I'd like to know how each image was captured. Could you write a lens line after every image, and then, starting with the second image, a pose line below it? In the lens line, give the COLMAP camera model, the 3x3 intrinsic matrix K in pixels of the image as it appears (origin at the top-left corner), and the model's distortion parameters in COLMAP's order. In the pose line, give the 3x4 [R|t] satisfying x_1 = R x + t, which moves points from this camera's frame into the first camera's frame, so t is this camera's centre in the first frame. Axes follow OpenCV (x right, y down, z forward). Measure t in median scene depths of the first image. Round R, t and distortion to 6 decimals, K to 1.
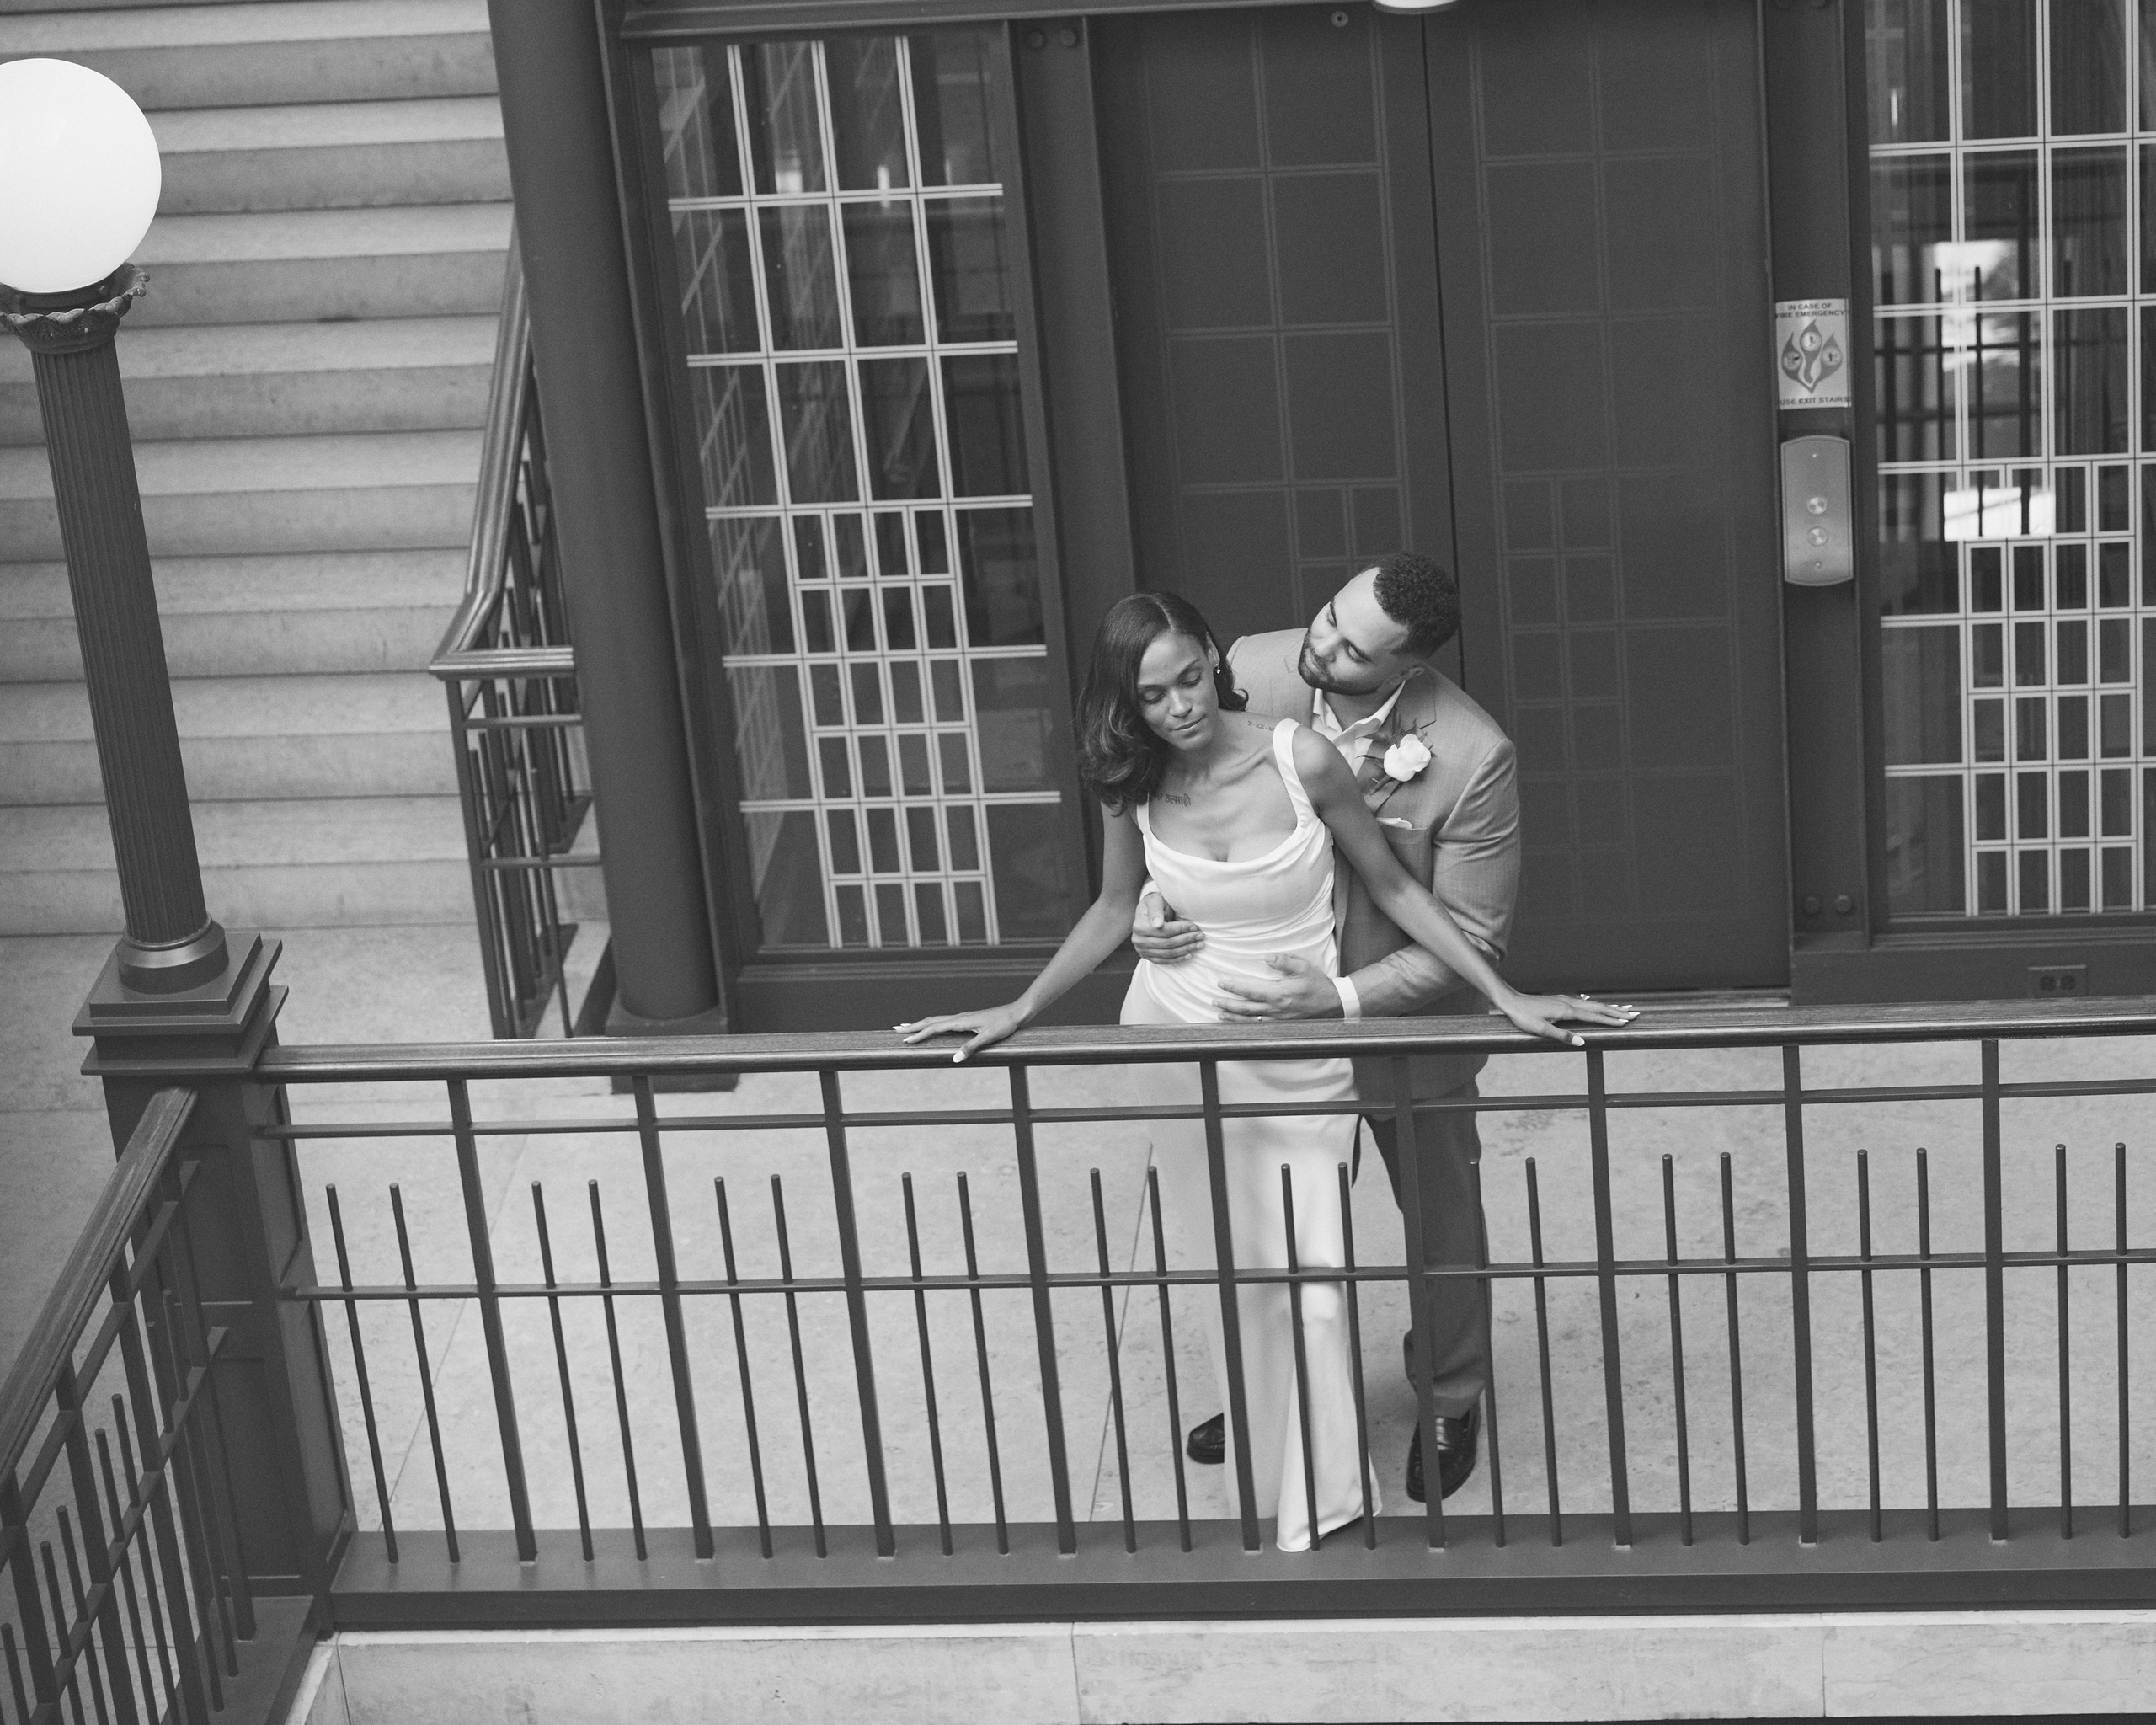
lens RADIAL K [[5167.4, 0, 1047.4], [0, 5167.4, 602.1], [0, 0, 1]] dist [-0.048309, 0.000000]
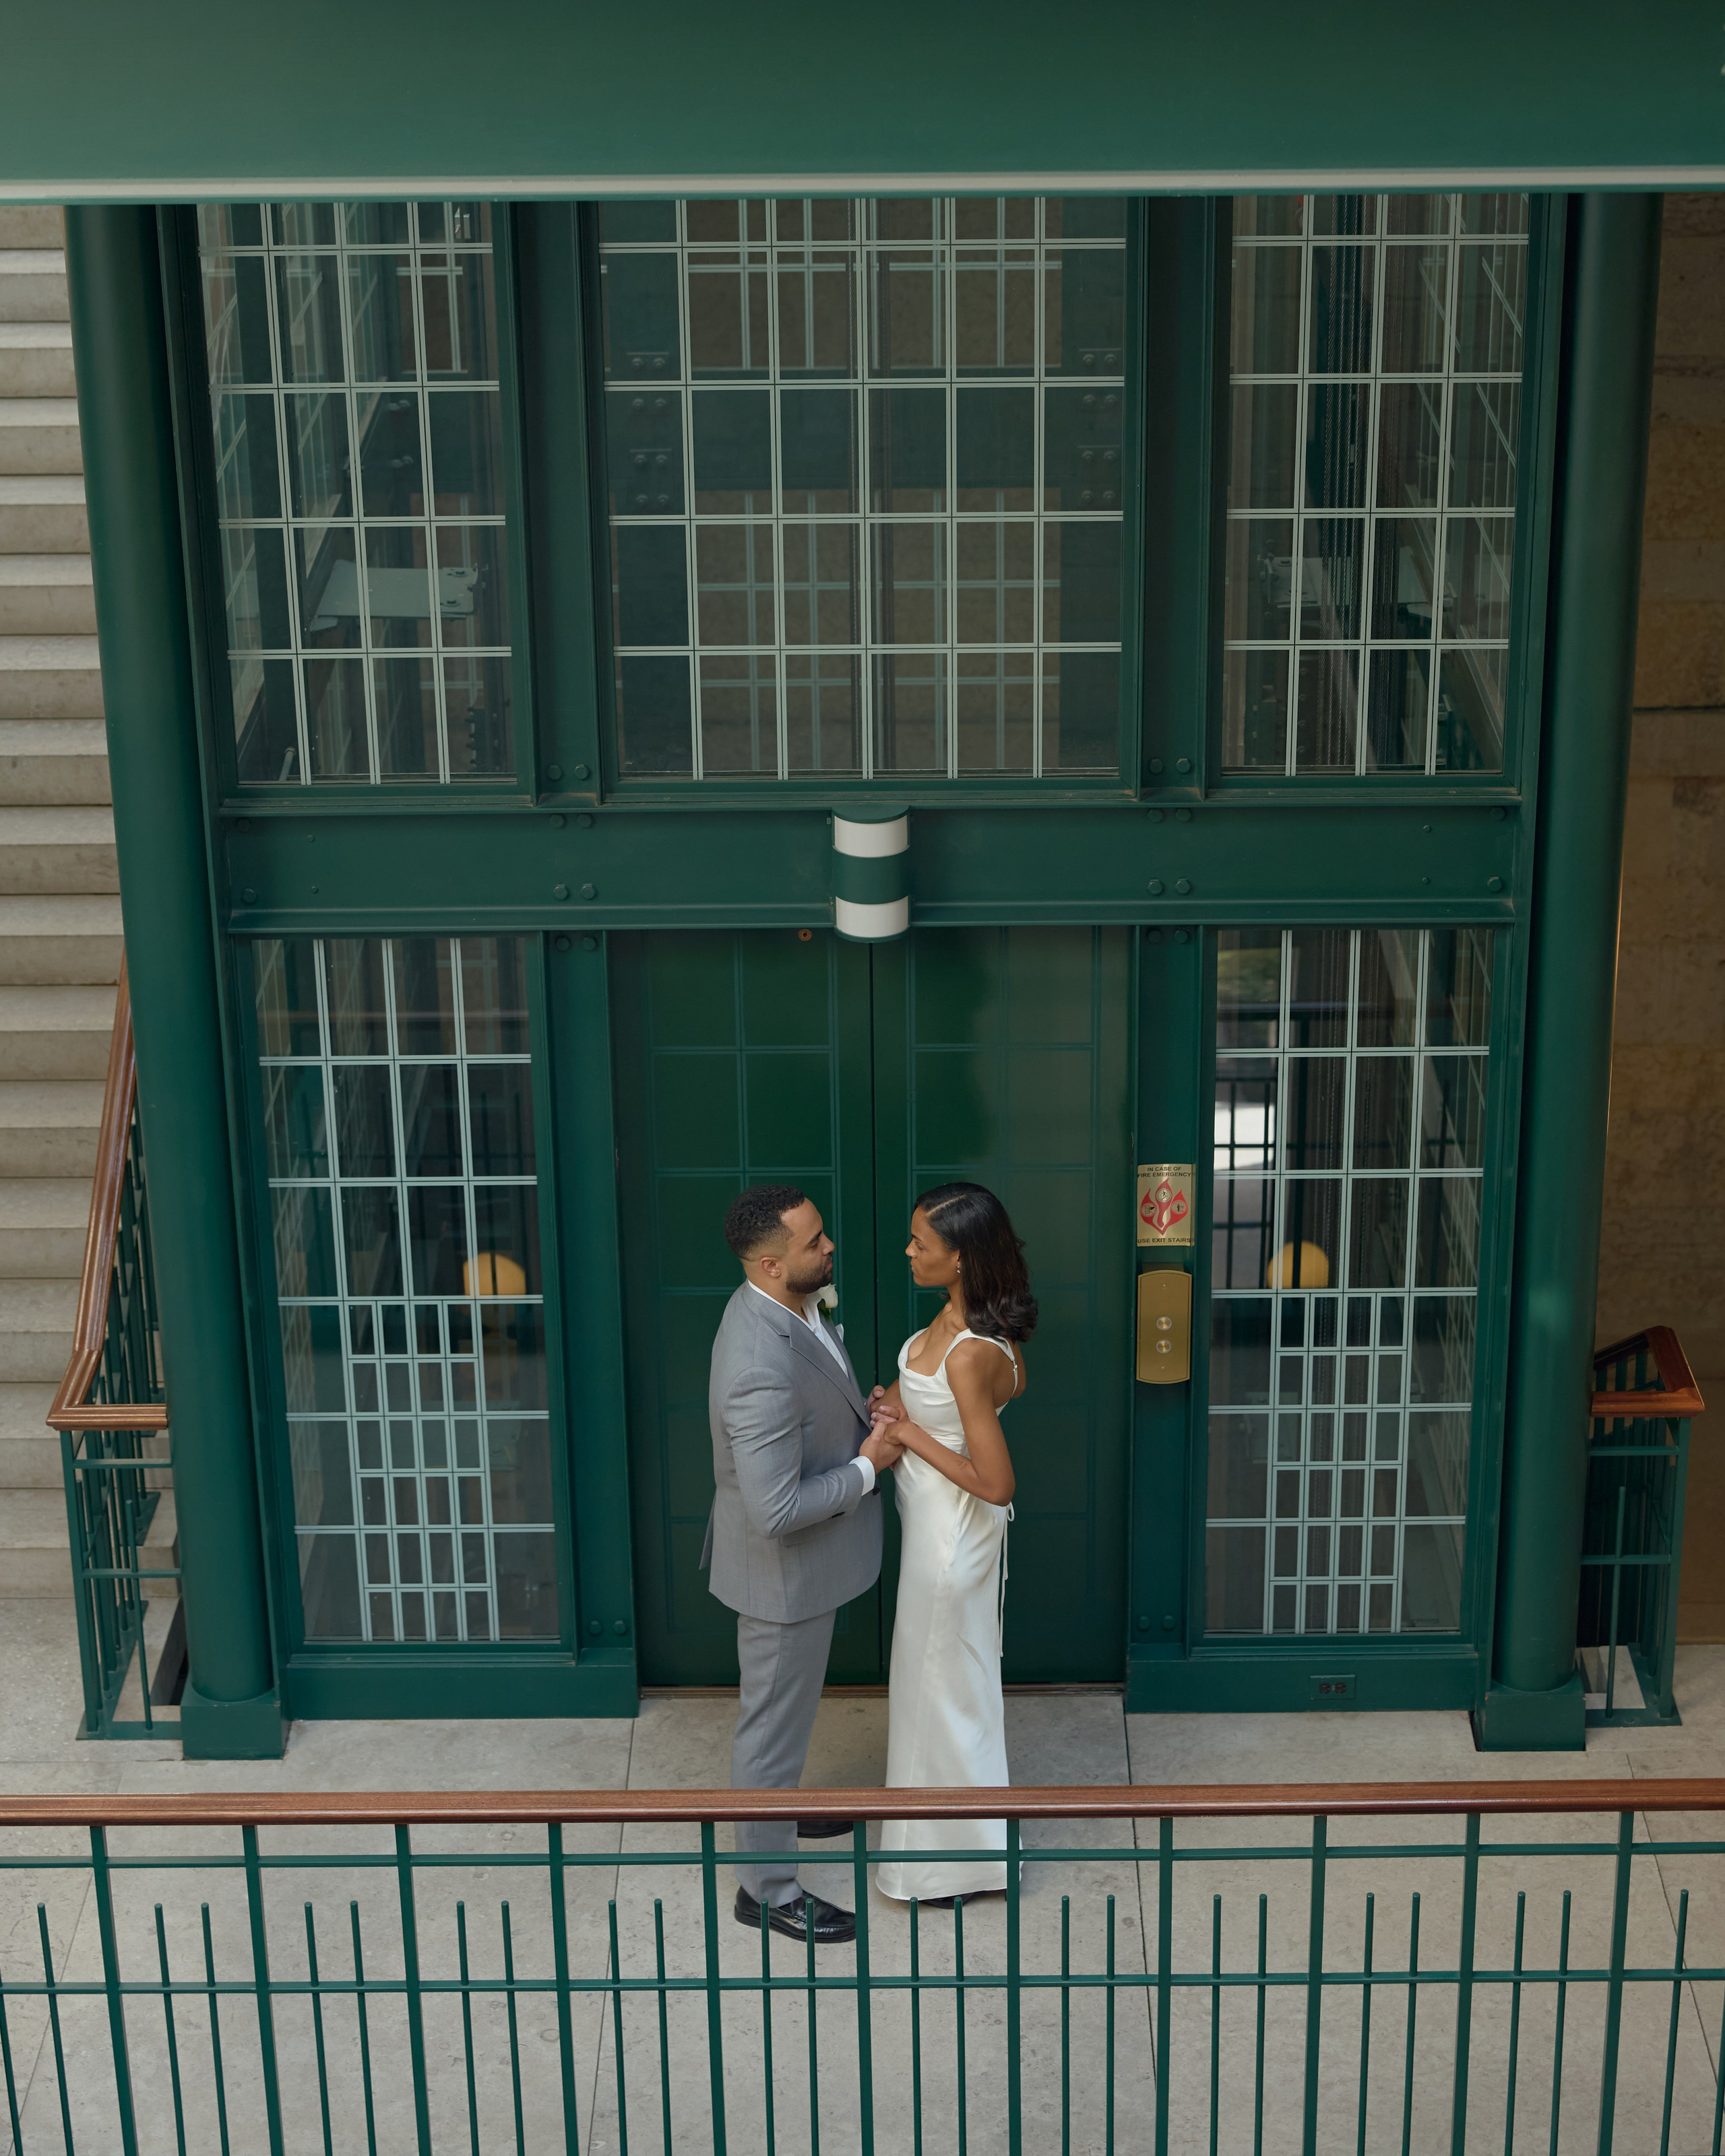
lens RADIAL K [[4144.5, 0, 873.6], [0, 4144.5, 1000.8], [0, 0, 1]] dist [-0.014047, 0.000000]
pose [[0.992256, 0.029525, 0.120649, -0.047855], [-0.028703, 0.999551, -0.008548, -0.087702], [-0.120847, 0.005019, 0.992658, -0.007015]]
